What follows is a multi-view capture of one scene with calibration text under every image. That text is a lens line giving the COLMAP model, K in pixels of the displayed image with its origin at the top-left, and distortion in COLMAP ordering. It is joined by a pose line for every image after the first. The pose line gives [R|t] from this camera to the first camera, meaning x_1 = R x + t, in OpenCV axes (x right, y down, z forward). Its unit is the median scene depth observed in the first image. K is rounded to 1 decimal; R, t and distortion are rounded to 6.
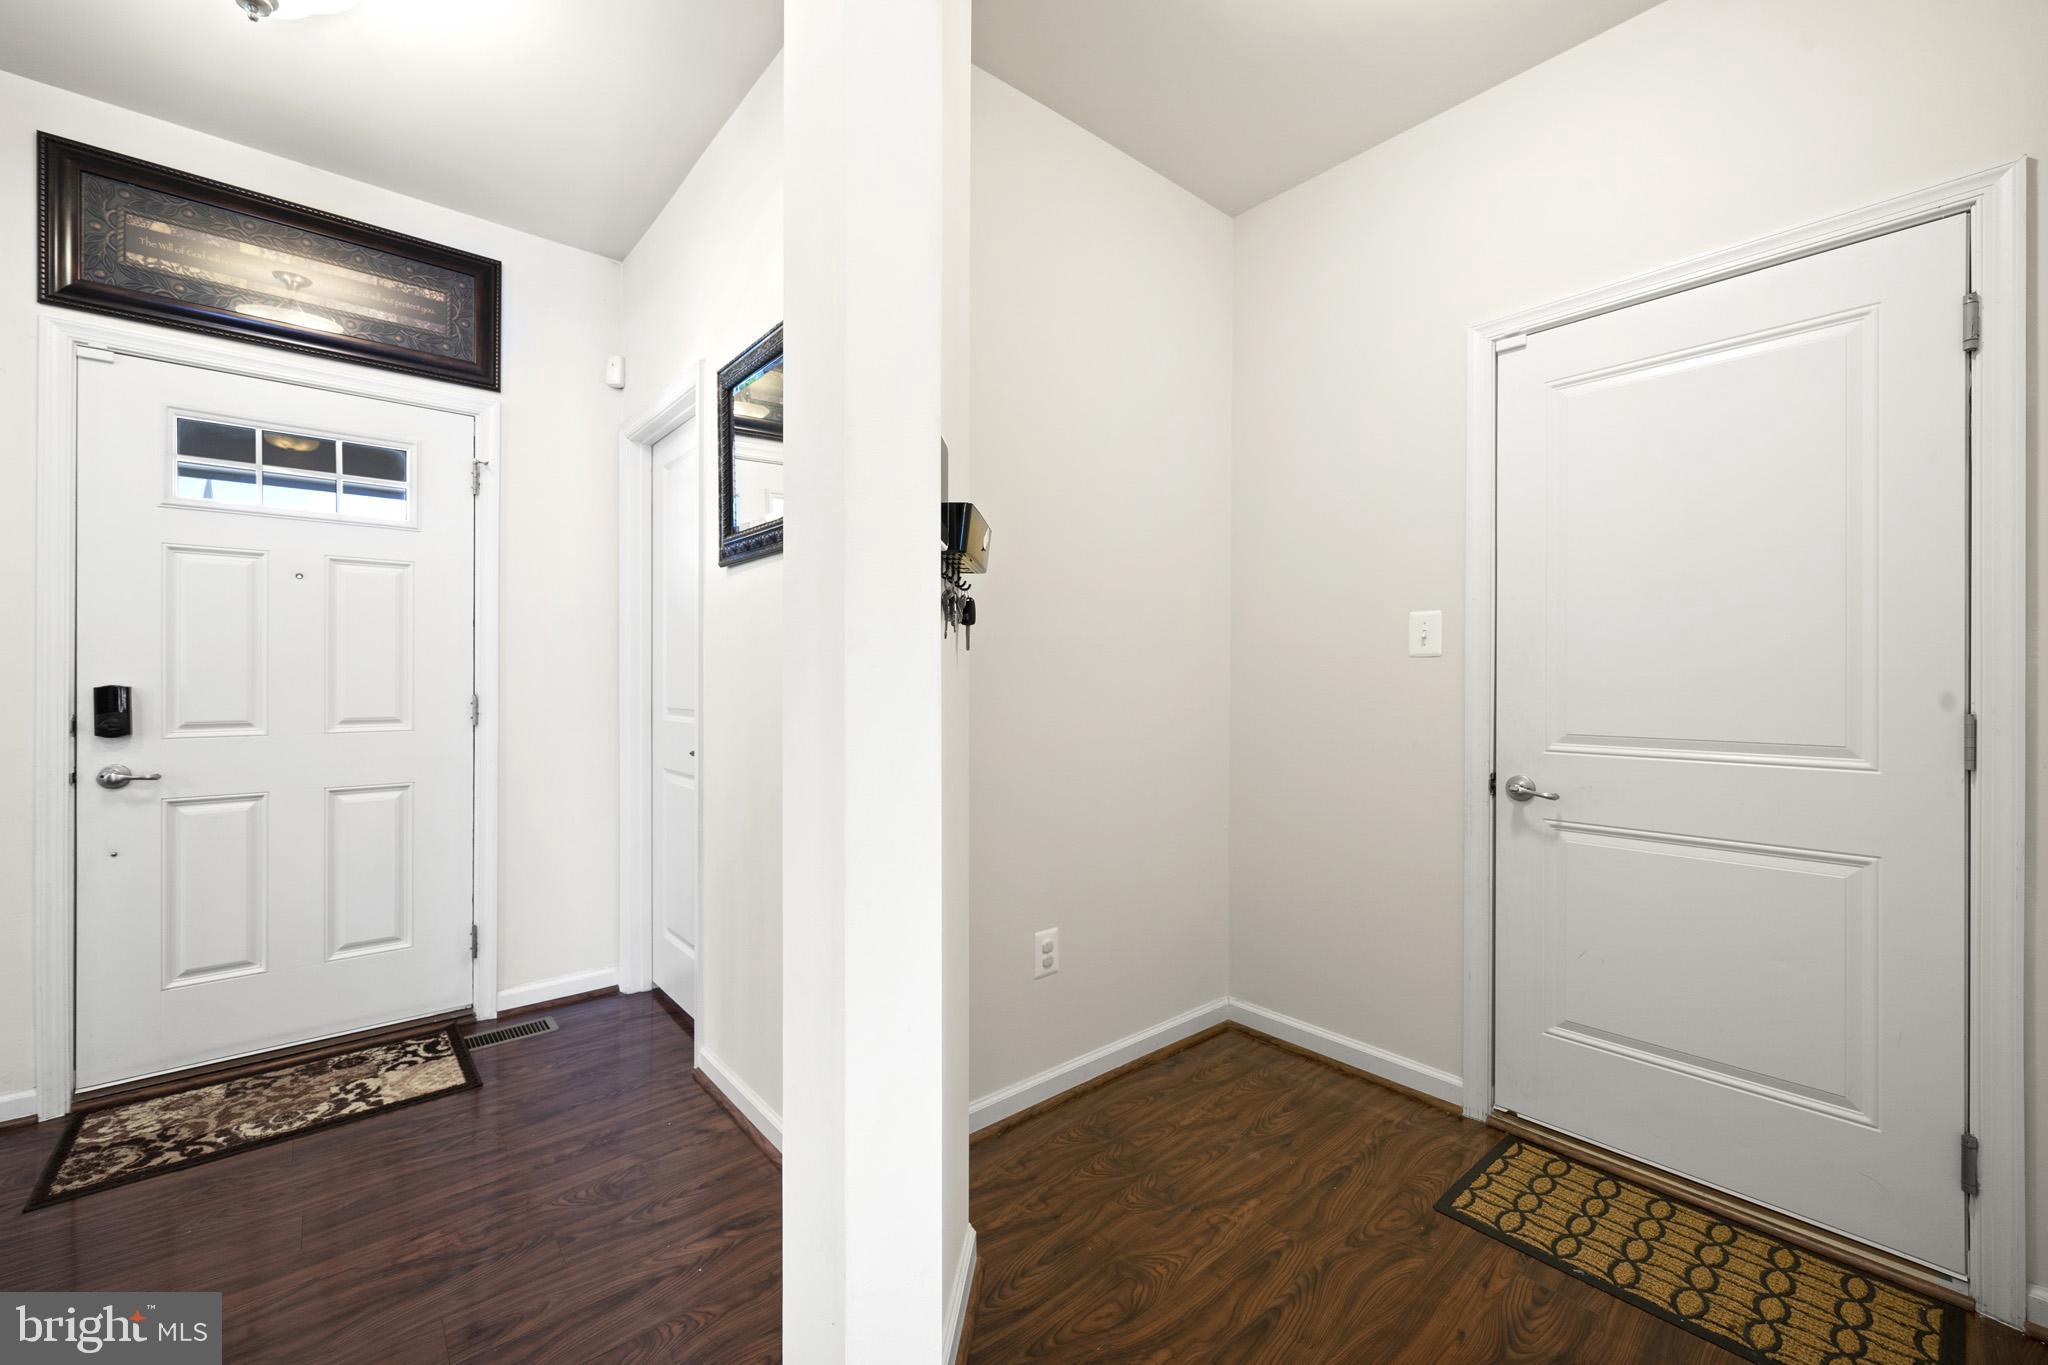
lens RADIAL K [[841.0, 0, 1026.7], [0, 841.0, 685.1], [0, 0, 1]] dist [-0.002950, 0.000495]
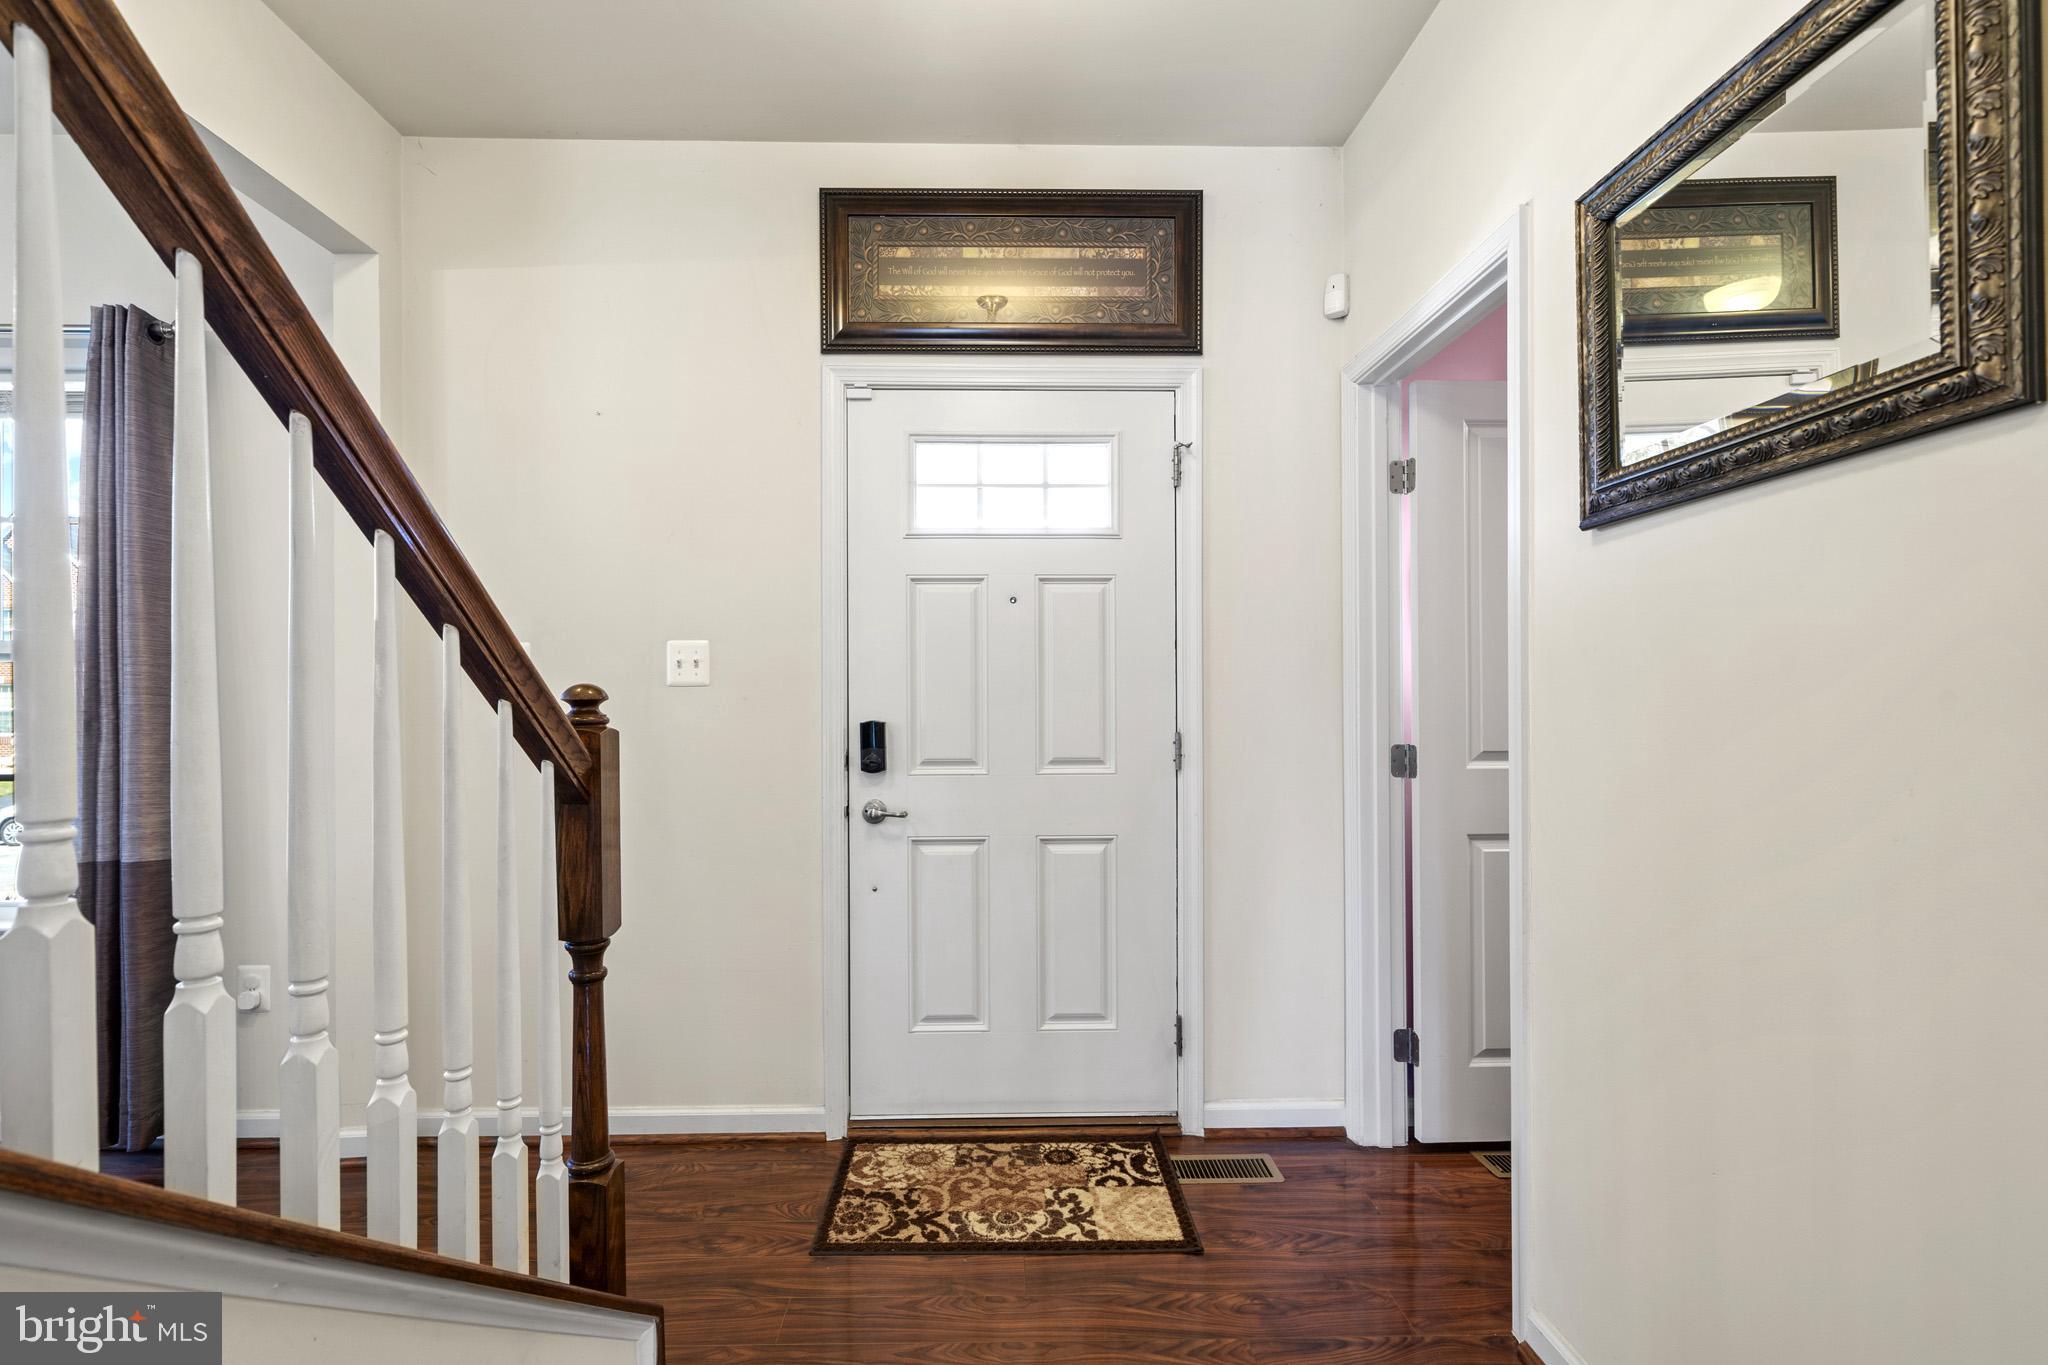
lens RADIAL K [[891.3, 0, 1017.6], [0, 891.3, 687.4], [0, 0, 1]] dist [0.006499, 0.000101]
pose [[0.773567, -0.007554, -0.633670, -0.266955], [0.004901, 0.999970, -0.005938, -0.031615], [0.633696, 0.001488, 0.773581, 0.272070]]
